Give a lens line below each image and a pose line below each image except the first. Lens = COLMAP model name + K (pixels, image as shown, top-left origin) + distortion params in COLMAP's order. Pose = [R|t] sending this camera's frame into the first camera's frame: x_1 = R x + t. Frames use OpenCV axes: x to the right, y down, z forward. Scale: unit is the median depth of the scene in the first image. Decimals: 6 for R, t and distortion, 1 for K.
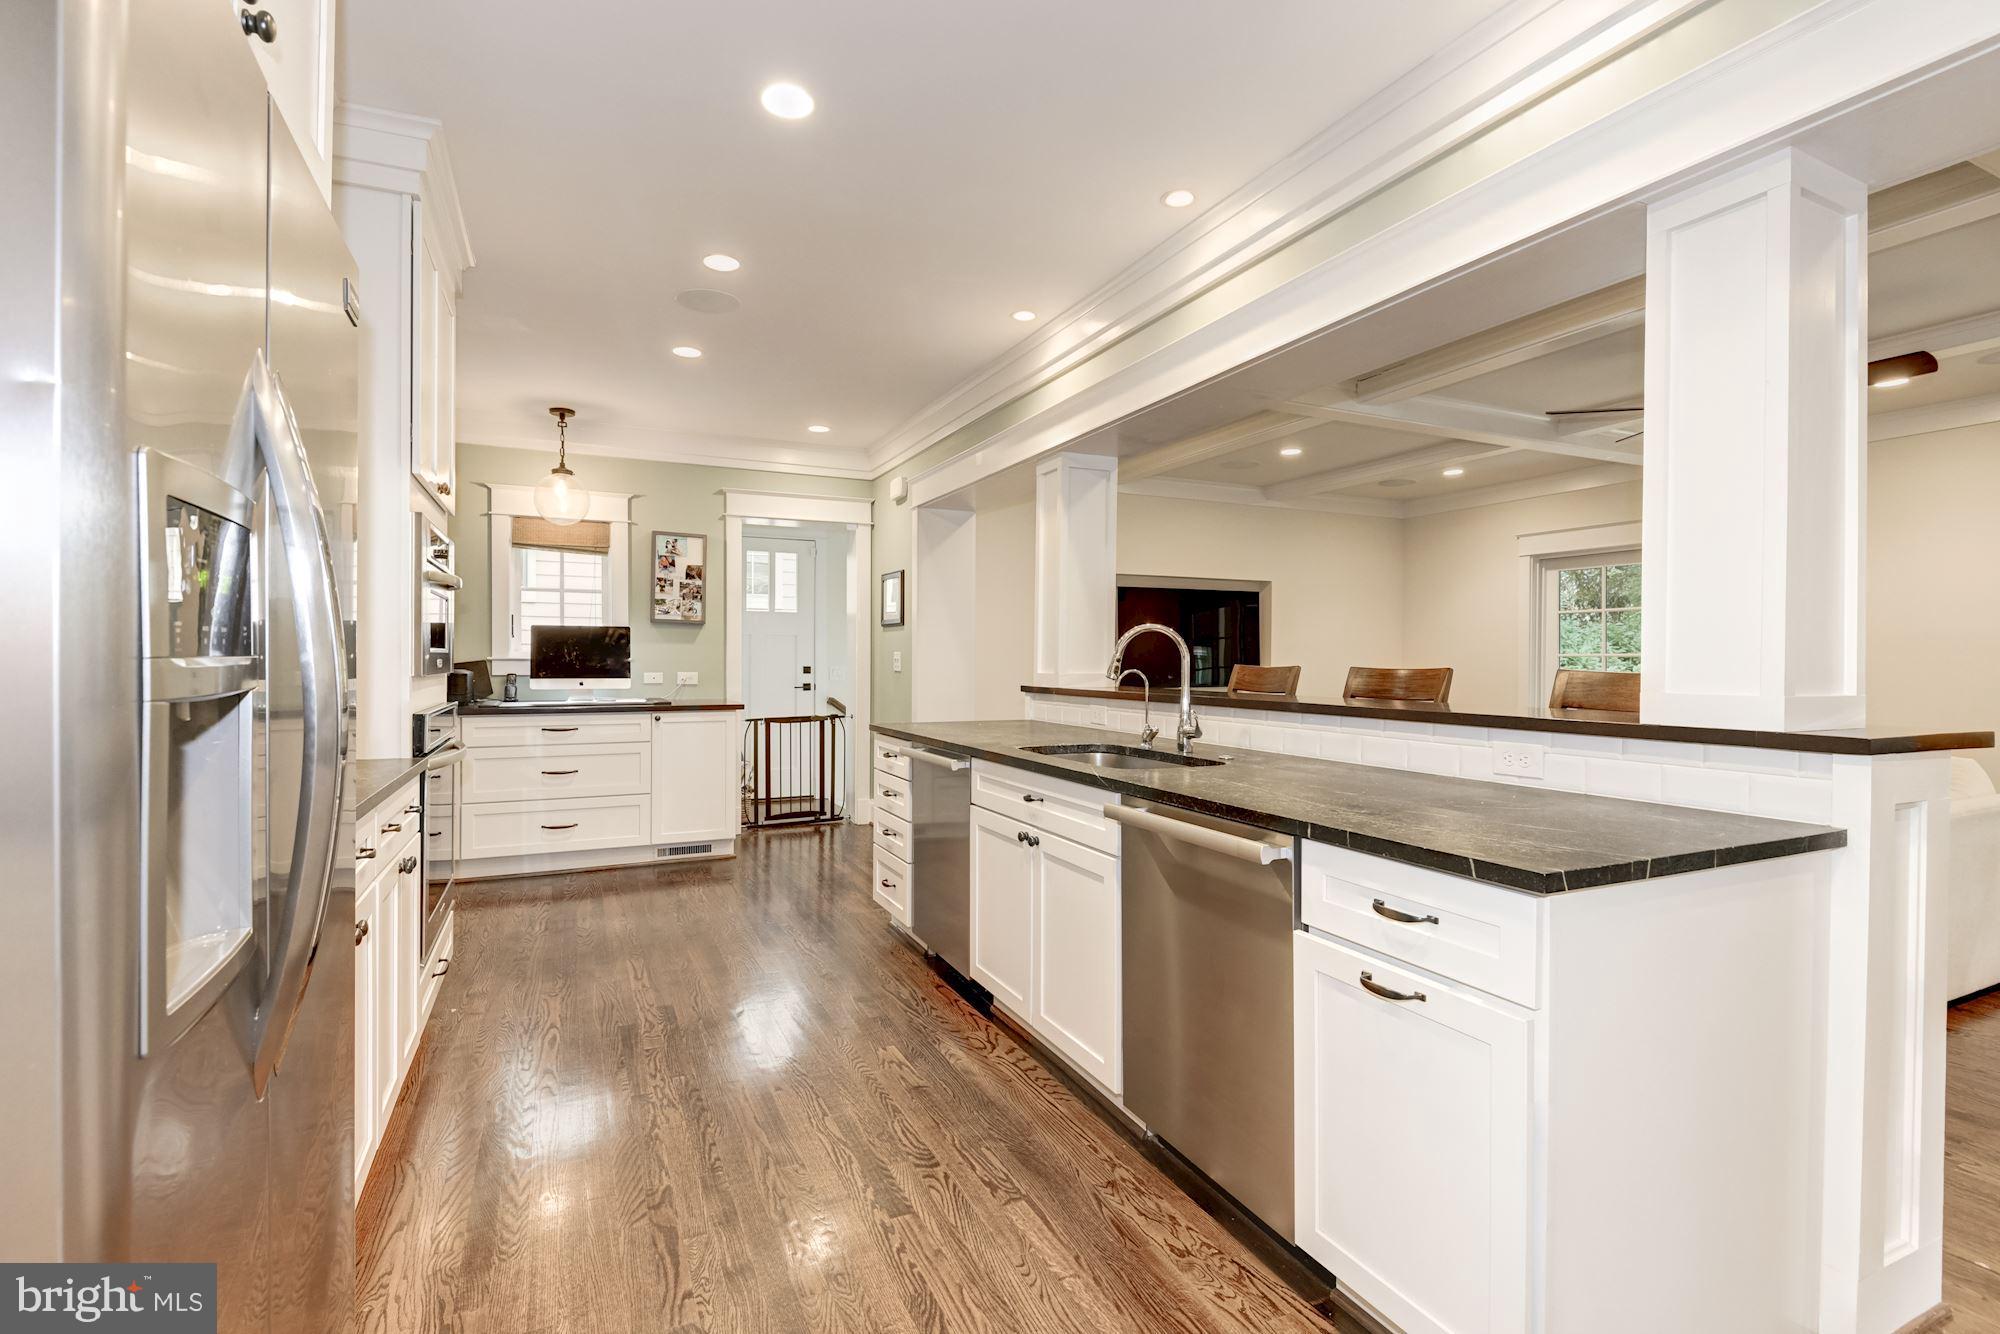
lens RADIAL K [[921.9, 0, 999.0], [0, 921.9, 650.0], [0, 0, 1]] dist [0.005942, -0.008595]
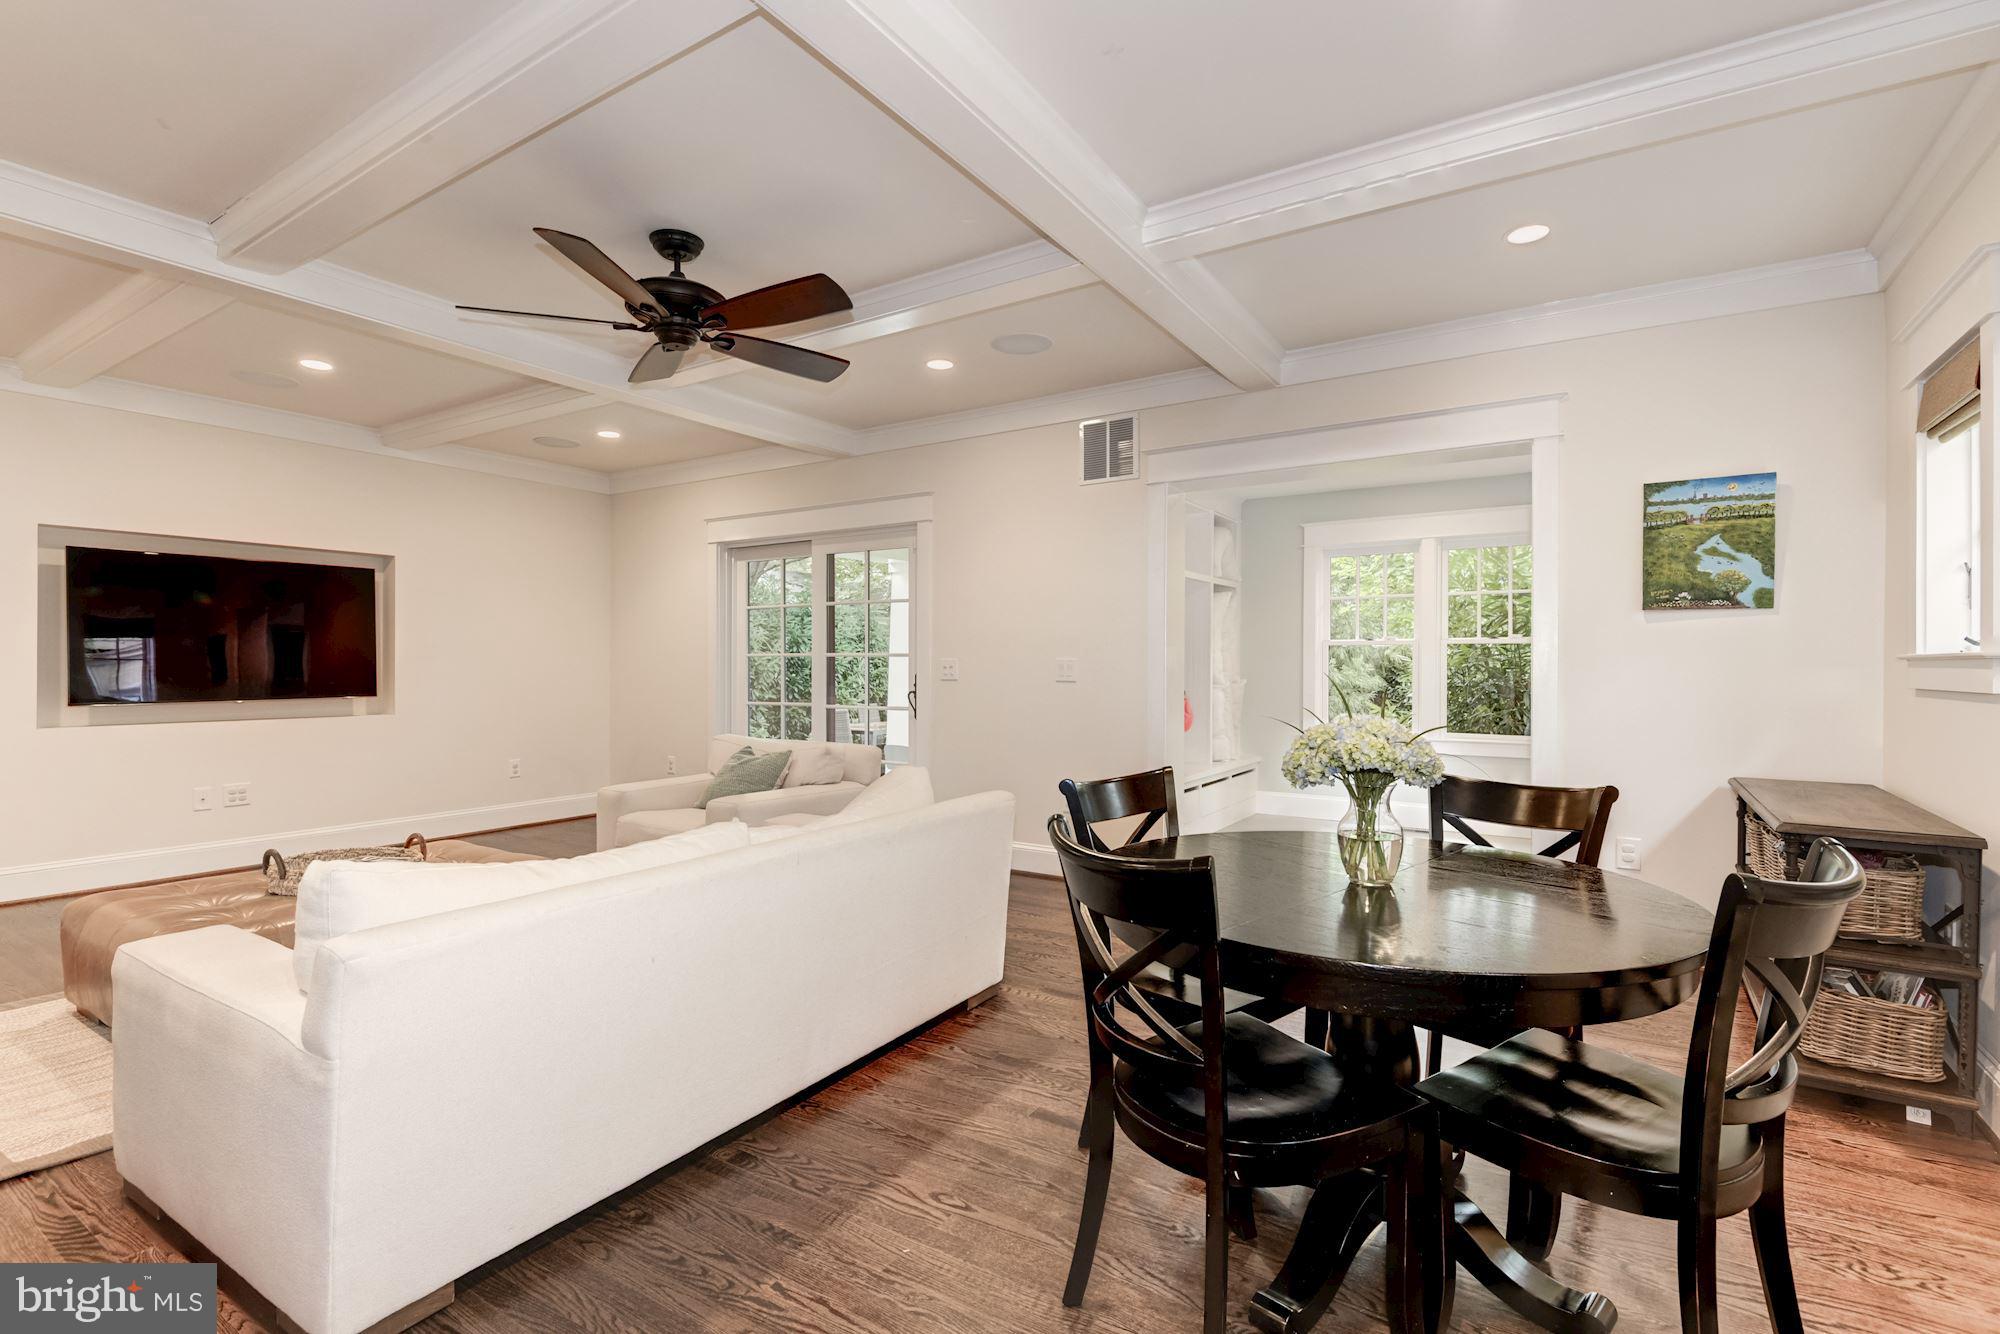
lens RADIAL K [[921.9, 0, 999.6], [0, 921.9, 662.1], [0, 0, 1]] dist [0.005942, -0.008595]
pose [[0.847077, -0.004347, 0.531453, 0.439682], [-0.002478, 0.999923, 0.012128, 0.001803], [-0.531465, -0.011591, 0.847001, 0.138119]]
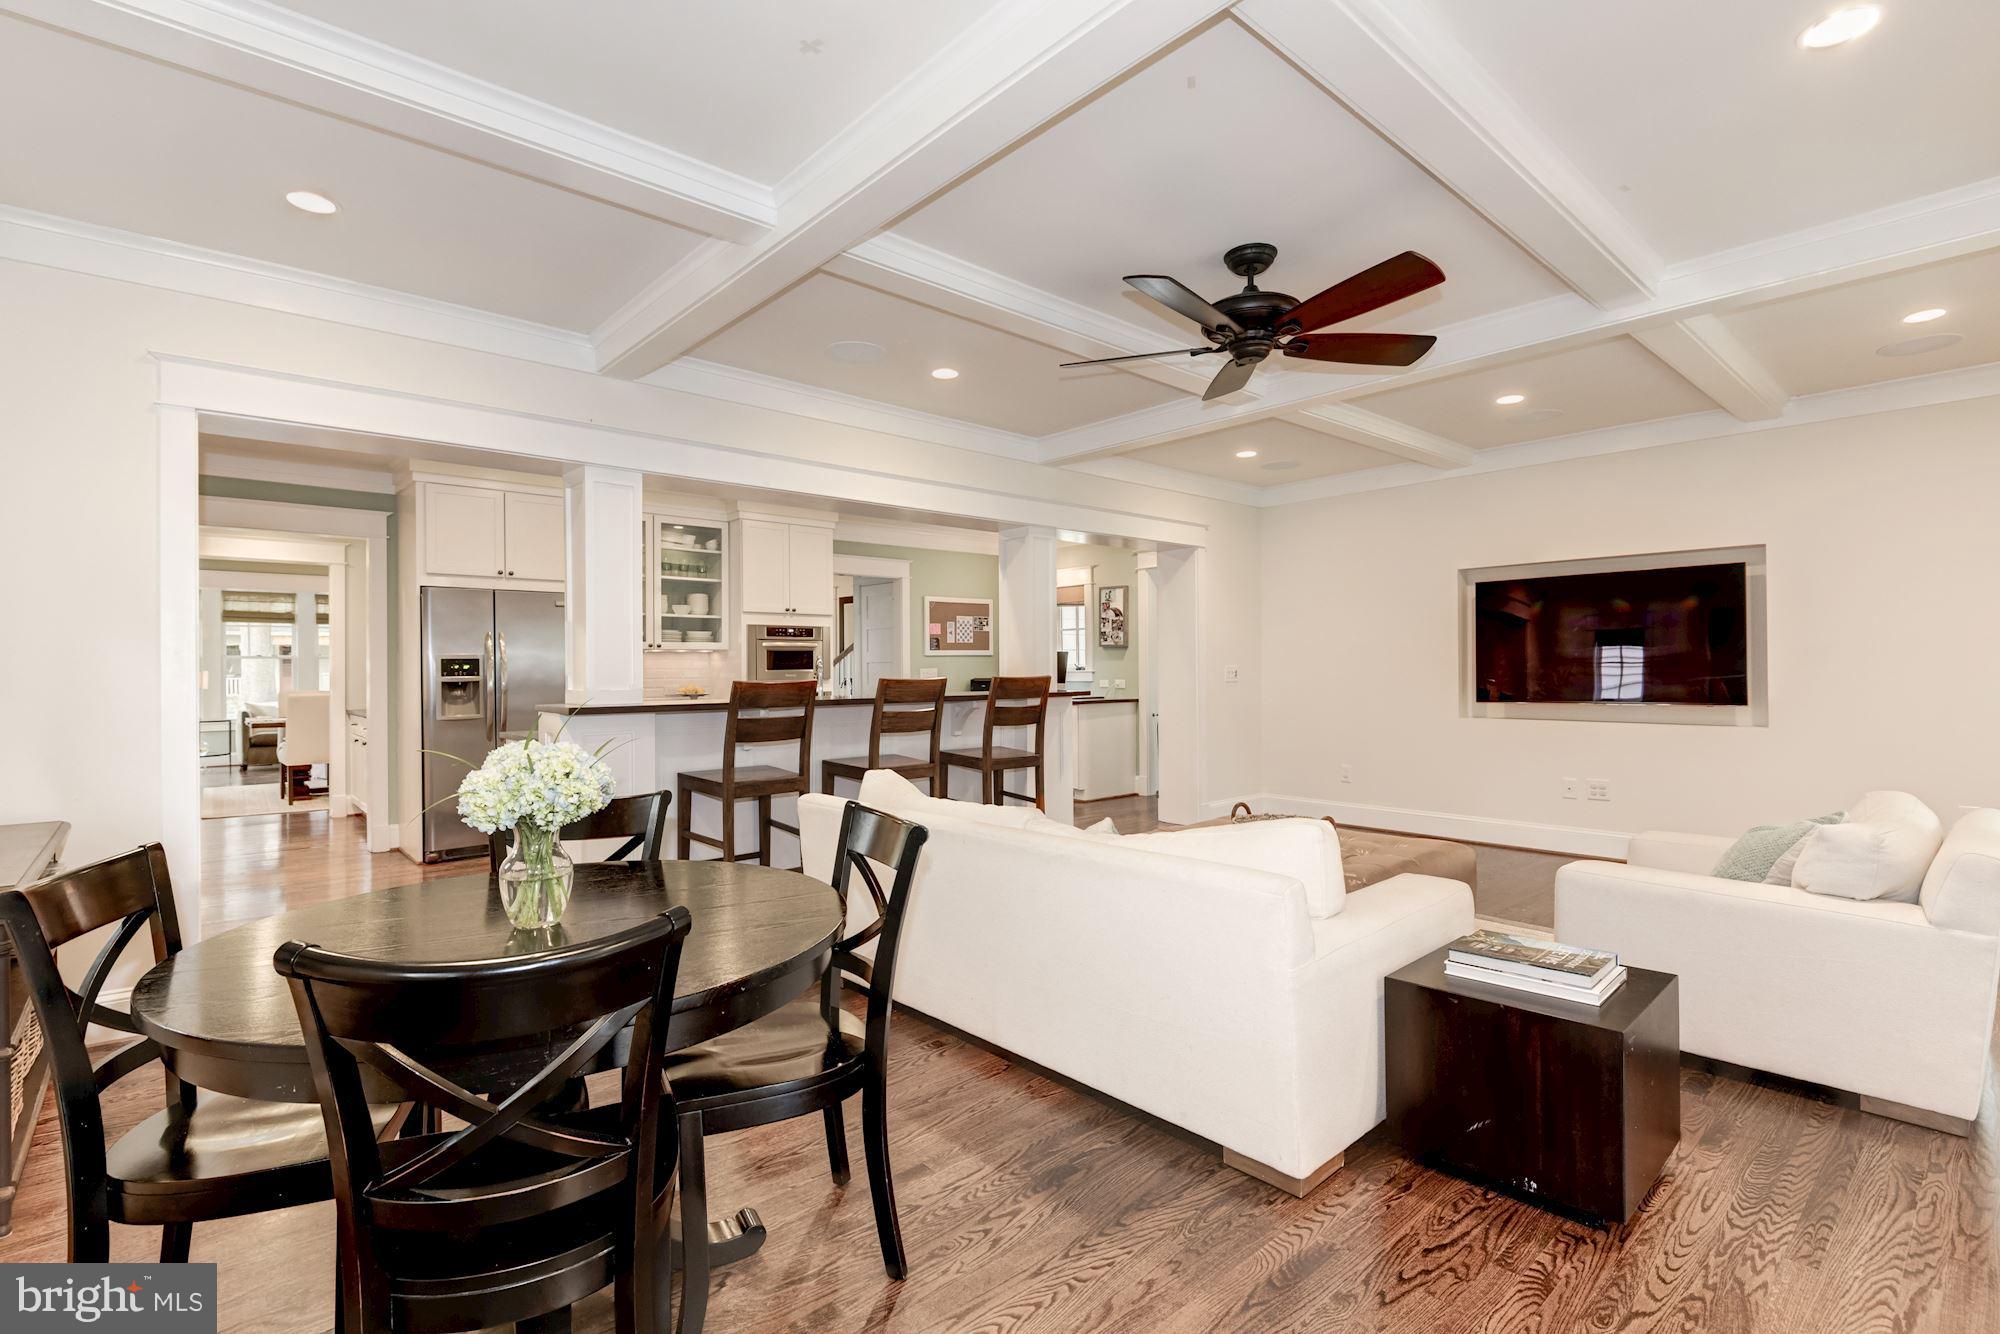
lens RADIAL K [[921.9, 0, 997.1], [0, 921.9, 672.5], [0, 0, 1]] dist [0.005942, -0.008595]
pose [[0.277277, -0.002727, -0.960786, 1.080559], [0.017239, 0.999849, 0.002137, 0.006240], [0.960635, -0.017155, 0.277282, 0.422198]]
